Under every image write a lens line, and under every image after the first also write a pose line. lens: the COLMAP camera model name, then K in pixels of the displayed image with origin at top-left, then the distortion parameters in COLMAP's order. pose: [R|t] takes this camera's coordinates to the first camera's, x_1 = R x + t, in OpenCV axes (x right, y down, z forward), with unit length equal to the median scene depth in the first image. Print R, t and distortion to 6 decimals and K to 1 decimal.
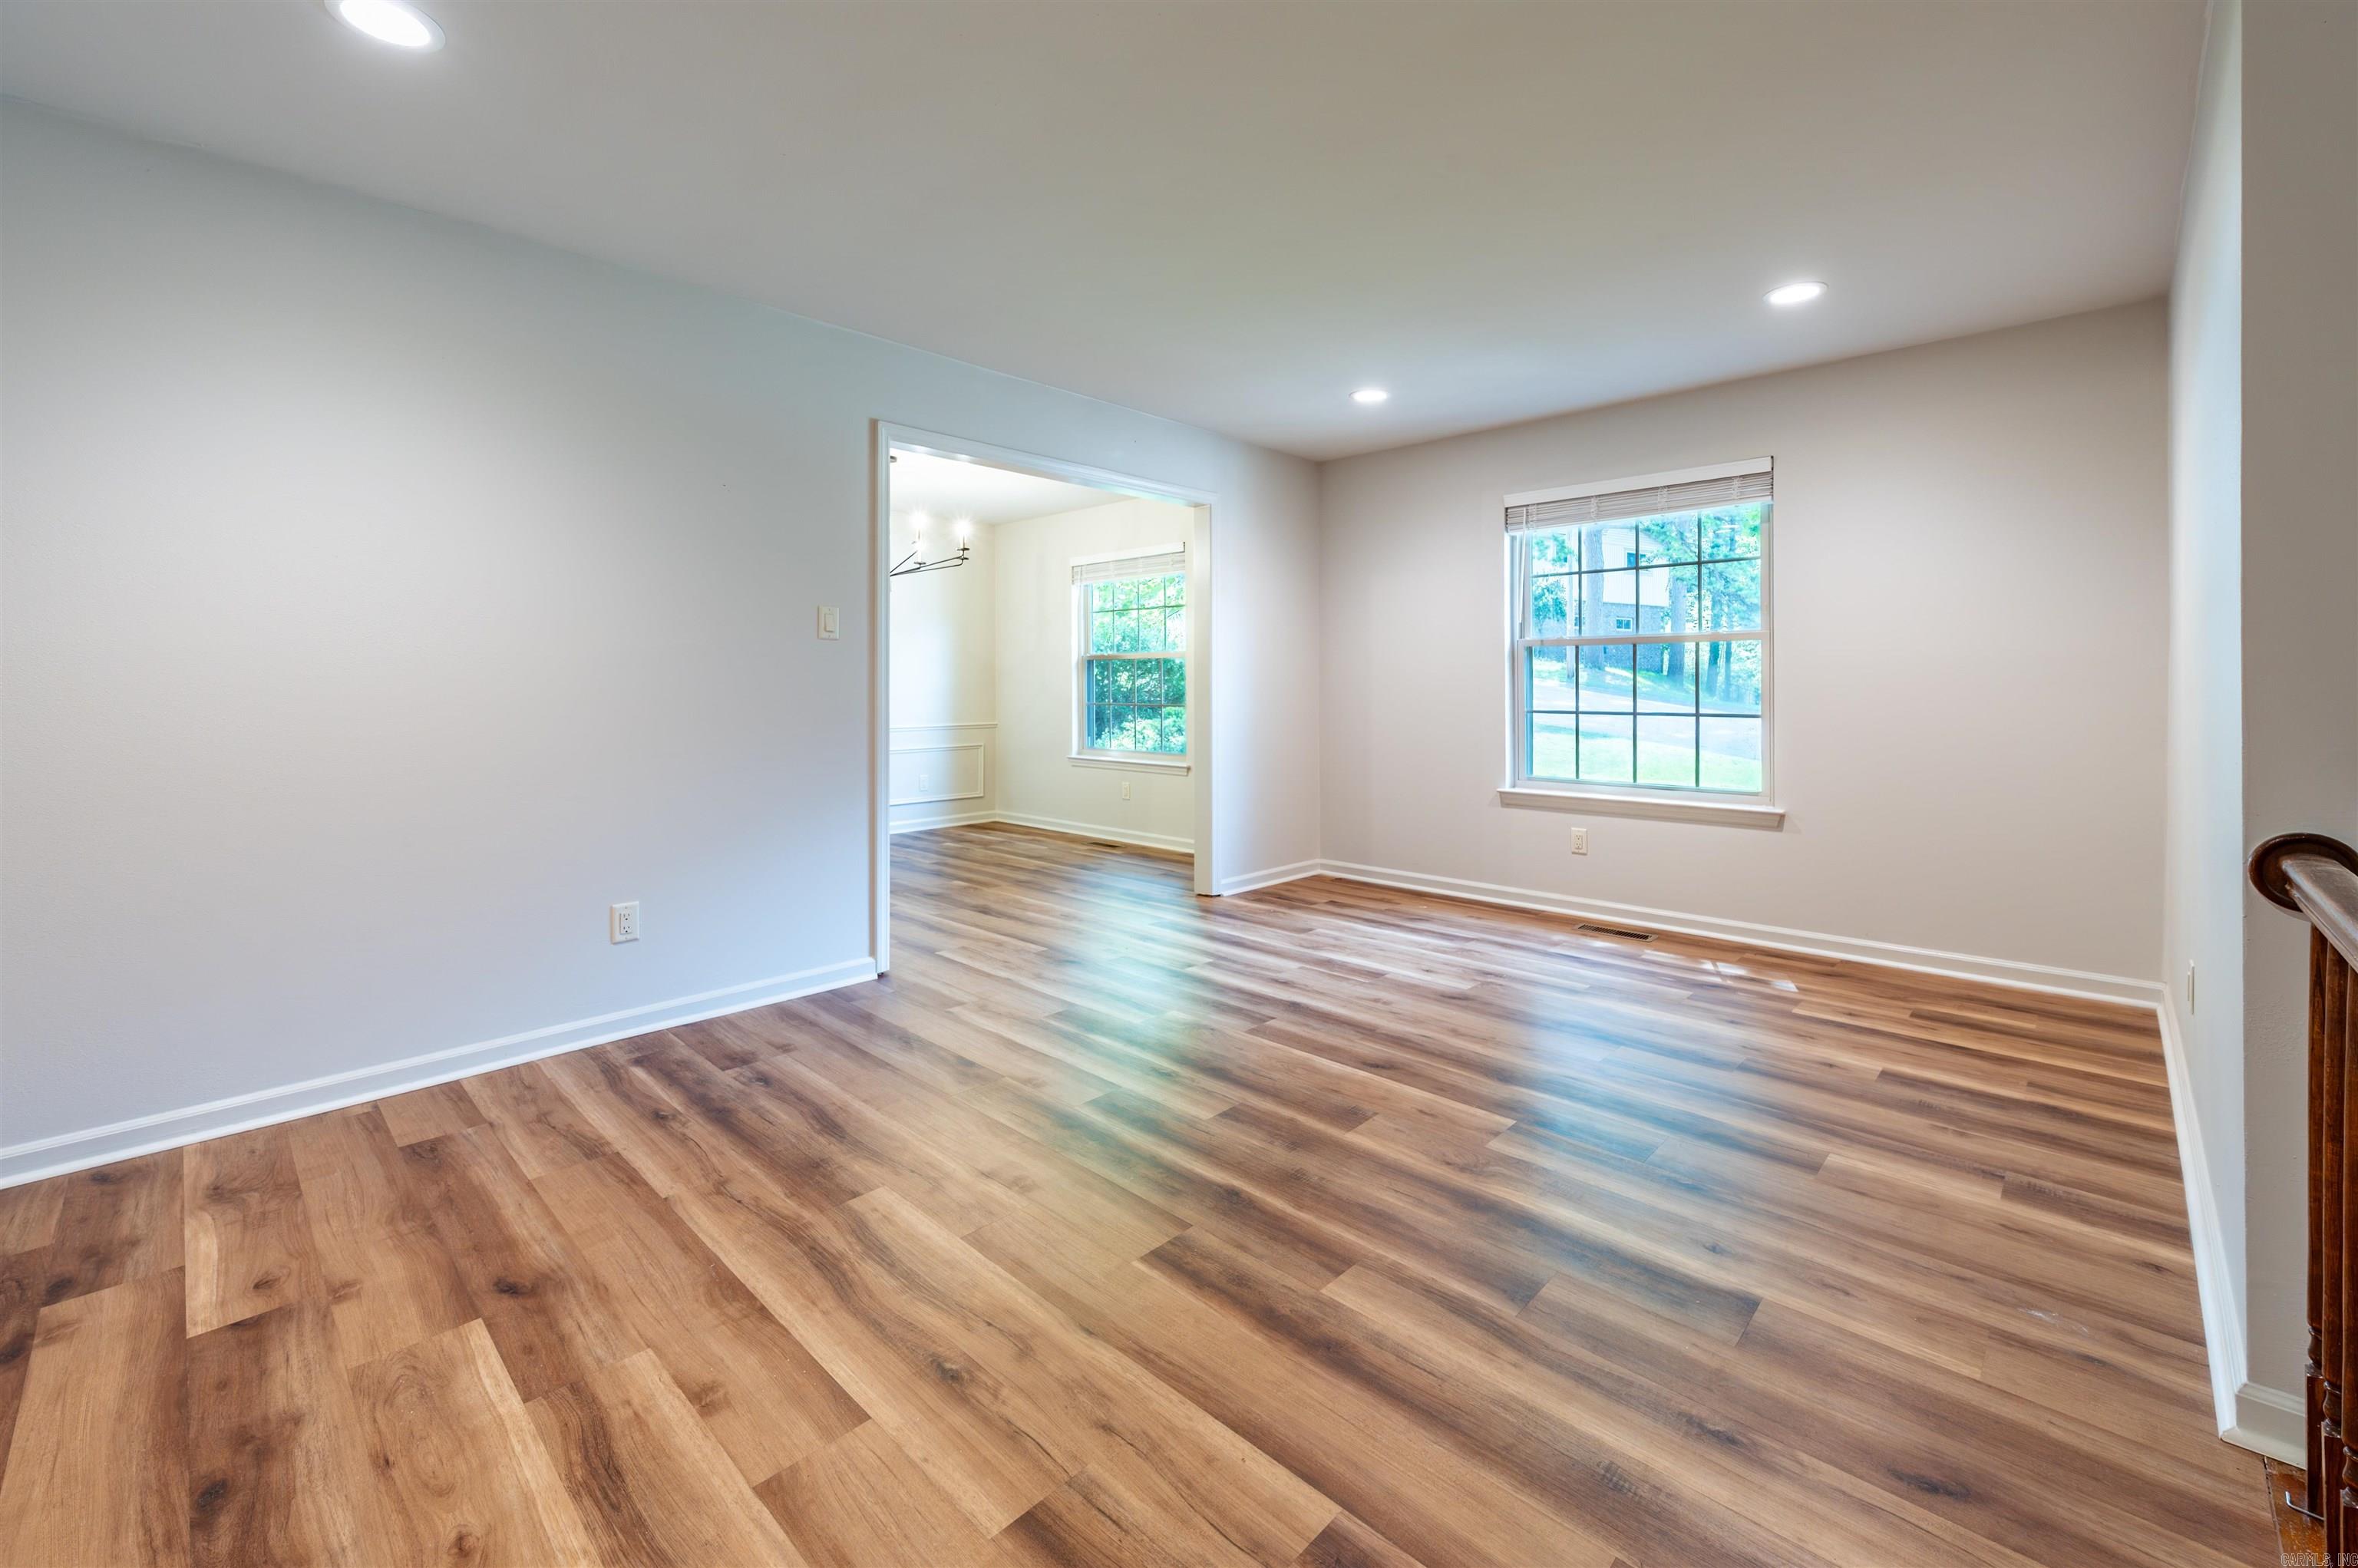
lens RADIAL K [[959.4, 0, 1209.3], [0, 959.4, 677.5], [0, 0, 1]] dist [0.002194, 0.000290]
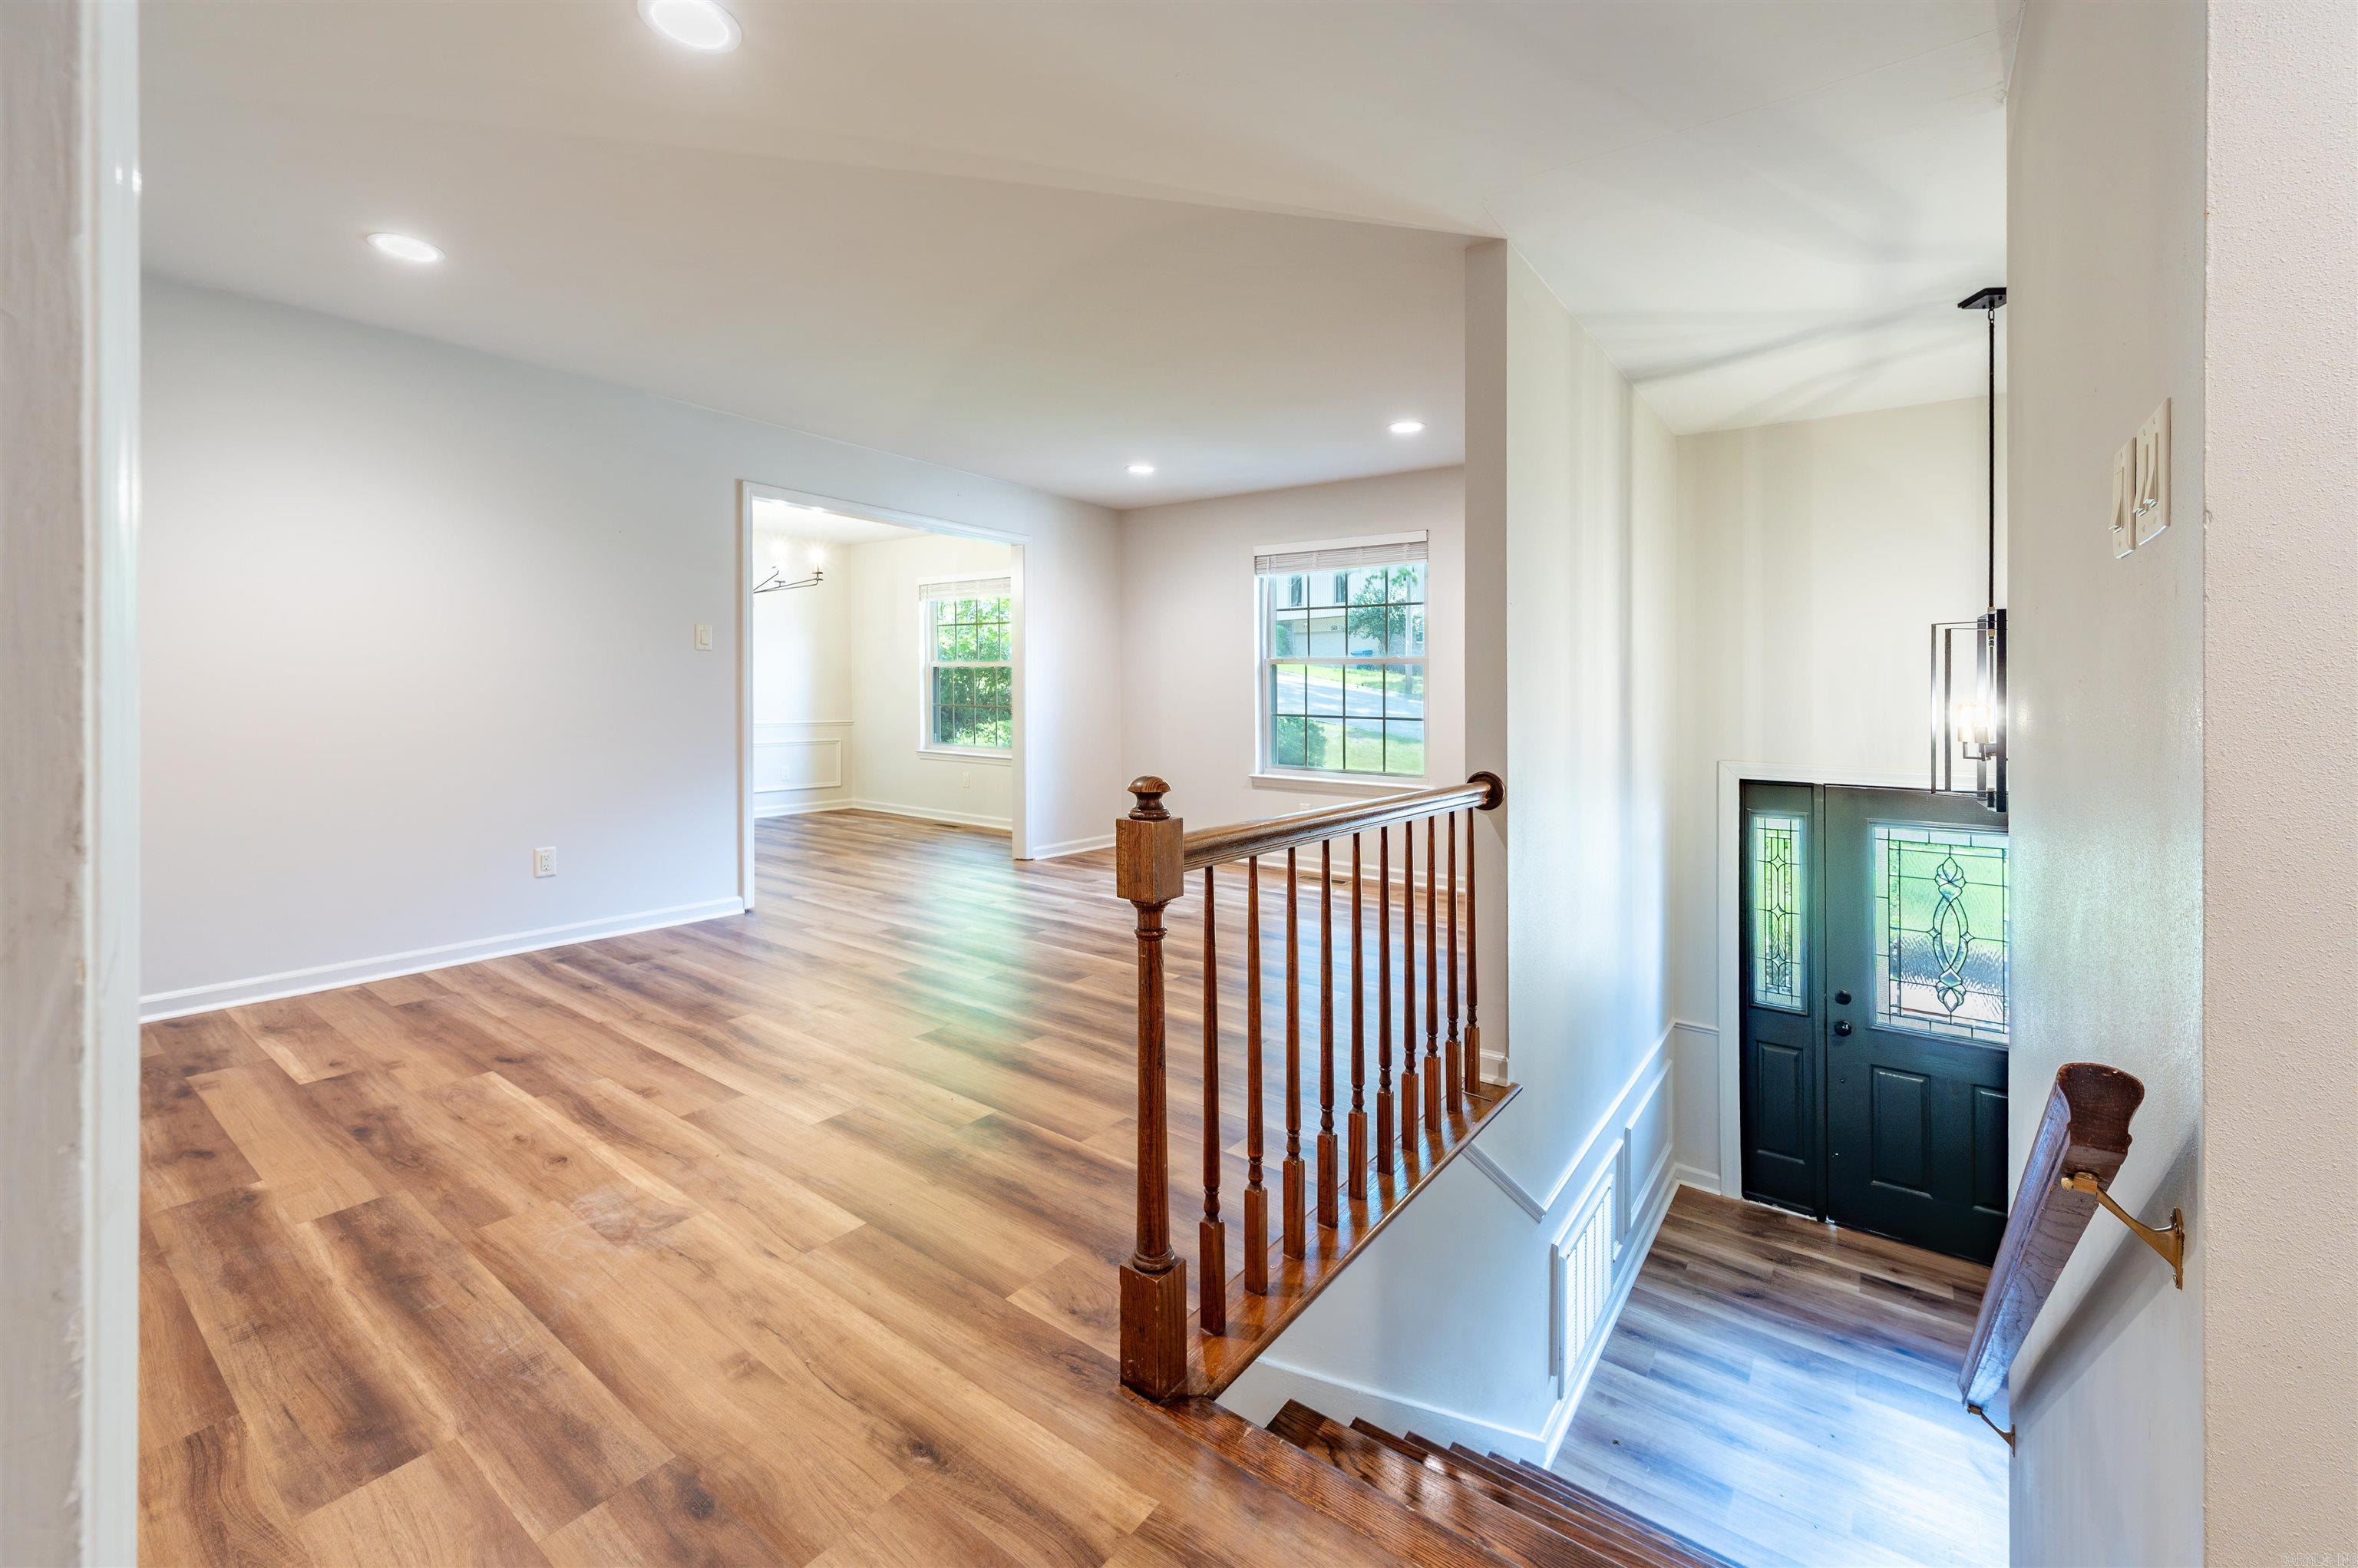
lens RADIAL K [[959.4, 0, 1210.5], [0, 959.4, 724.0], [0, 0, 1]] dist [0.002194, 0.000290]
pose [[0.992342, 0.009804, 0.123130, 0.149592], [-0.014921, 0.999060, 0.040704, -0.004707], [-0.122615, -0.042229, 0.991555, -0.452346]]
